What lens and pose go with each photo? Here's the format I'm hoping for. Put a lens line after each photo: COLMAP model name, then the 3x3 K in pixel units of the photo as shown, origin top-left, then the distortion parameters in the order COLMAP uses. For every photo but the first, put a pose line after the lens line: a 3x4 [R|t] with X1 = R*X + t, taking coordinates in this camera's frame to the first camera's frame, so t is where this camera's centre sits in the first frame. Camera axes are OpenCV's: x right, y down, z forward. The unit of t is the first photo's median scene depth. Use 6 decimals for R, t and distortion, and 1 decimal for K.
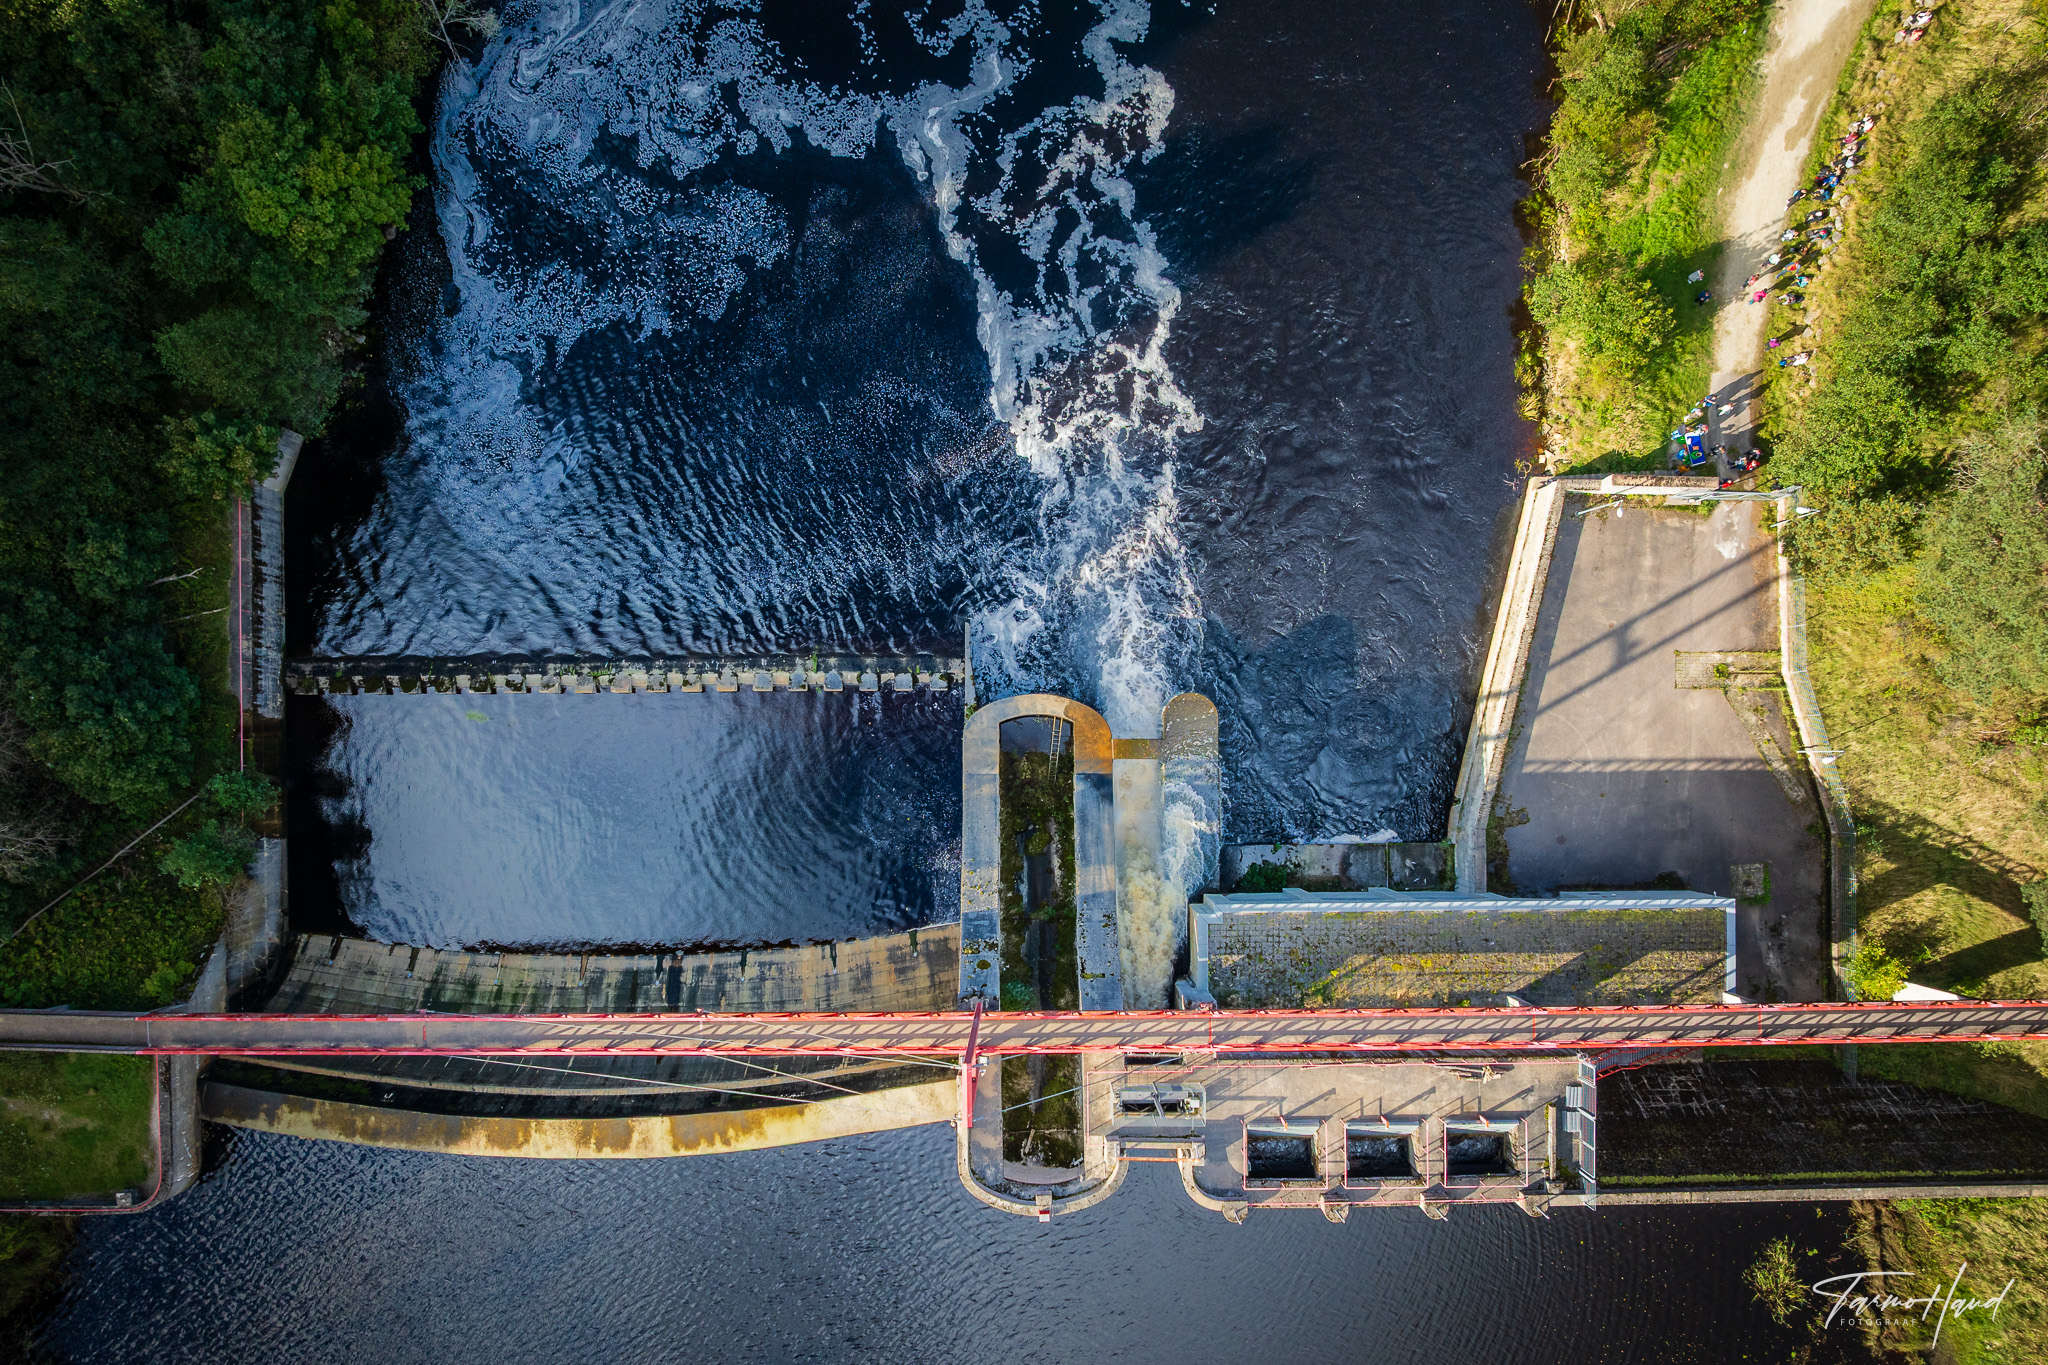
lens RADIAL K [[1415.9, 0, 1034.5], [0, 1415.9, 685.0], [0, 0, 1]] dist [-0.017088, -0.047687]
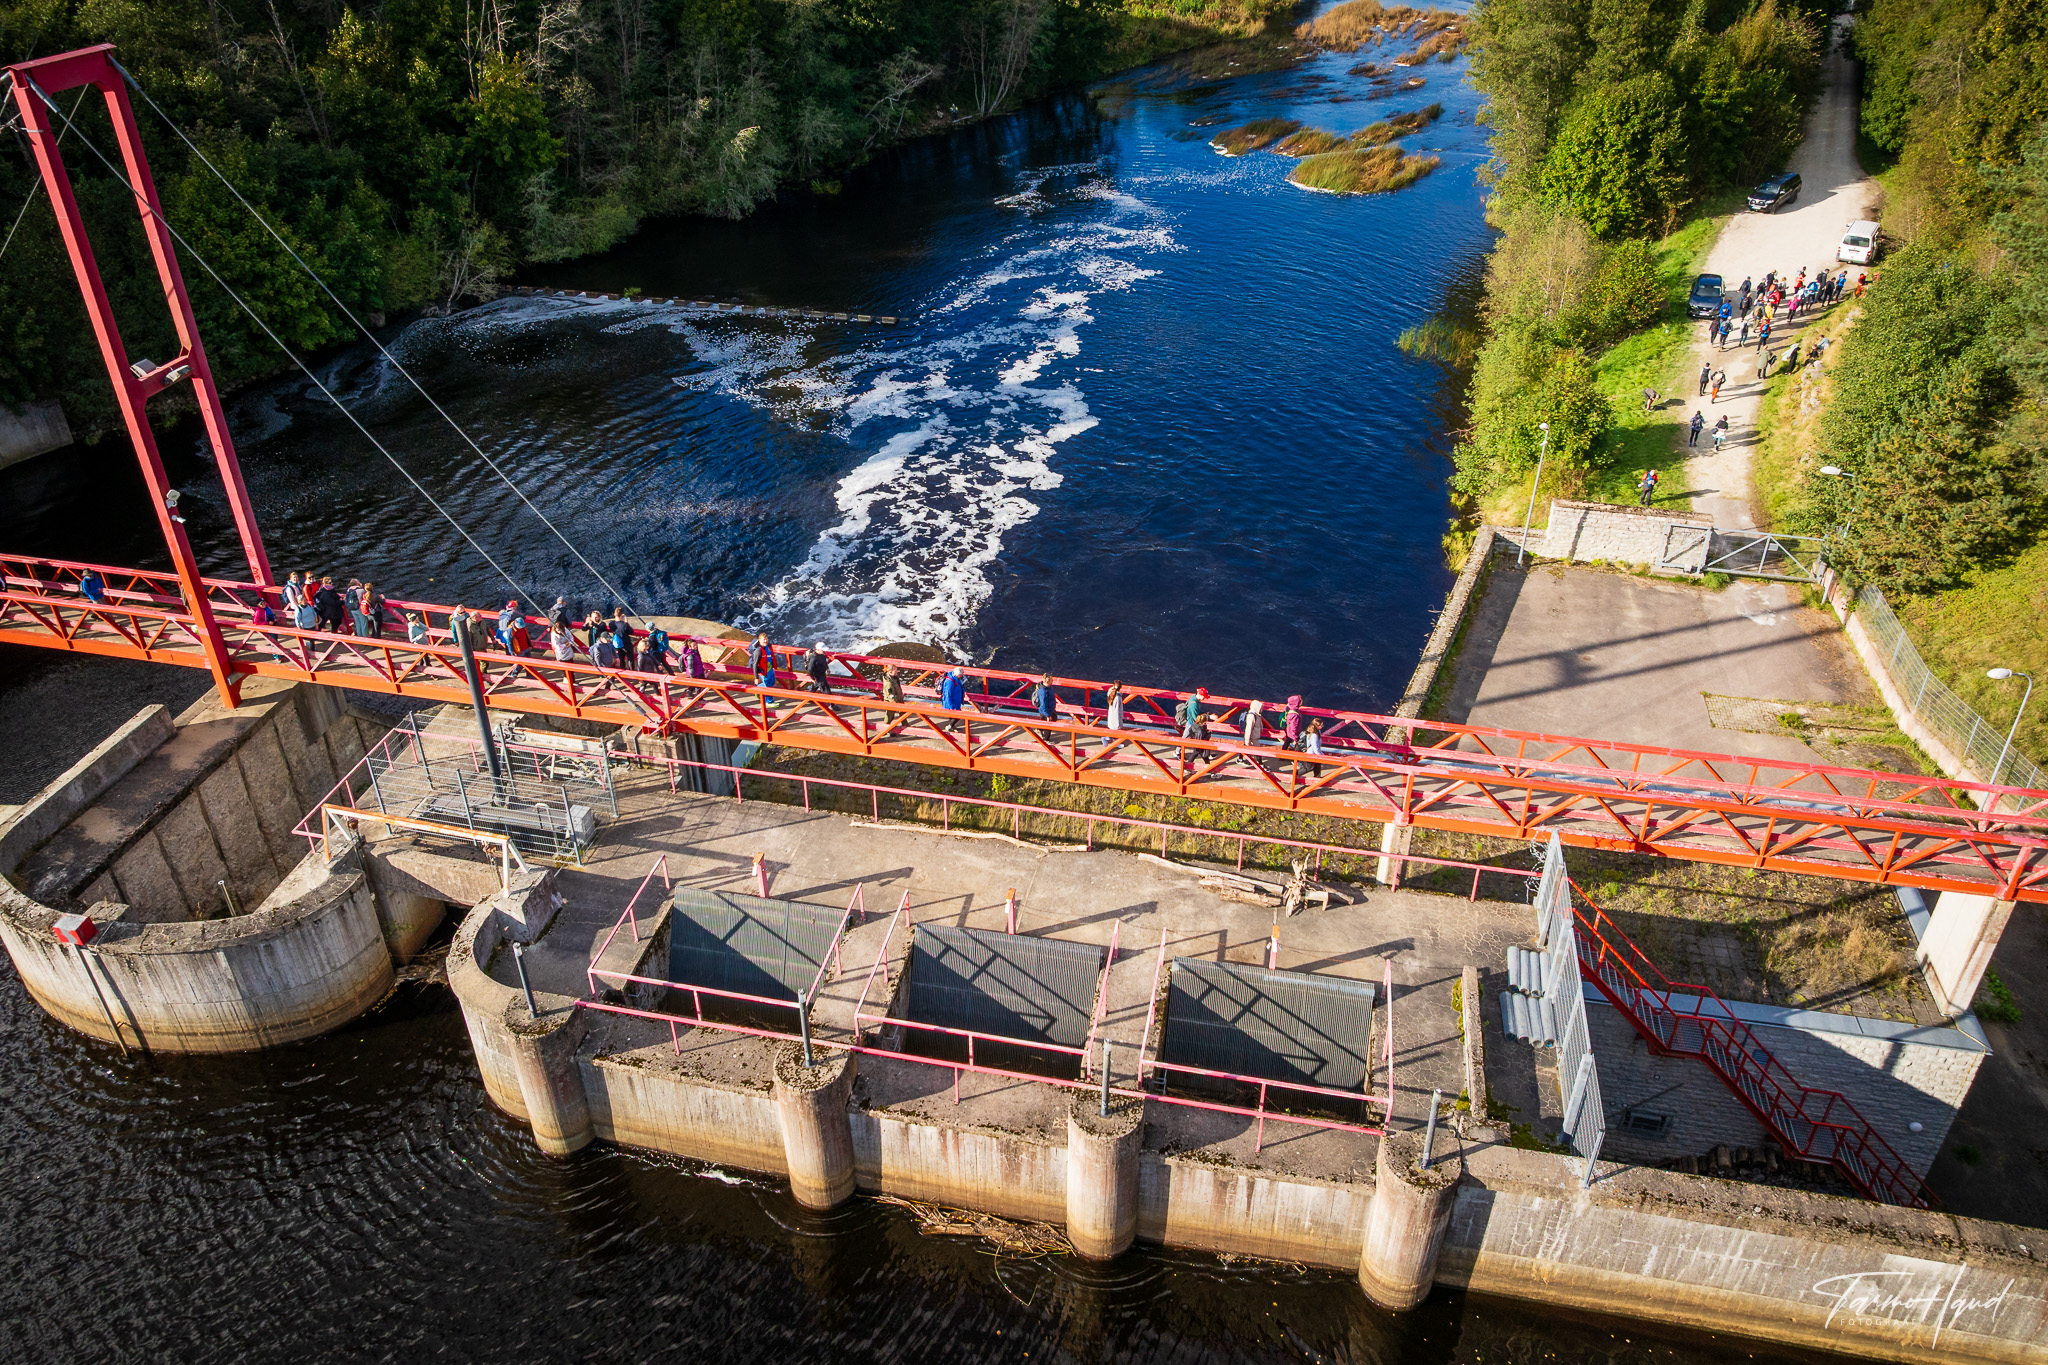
lens RADIAL K [[1423.2, 0, 1028.0], [0, 1423.2, 593.2], [0, 0, 1]] dist [-0.042735, 0.005743]
pose [[0.978165, 0.097669, -0.183449, 0.306302], [-0.207319, 0.520337, -0.828413, 0.566233], [0.014545, 0.848357, 0.529224, 0.701203]]
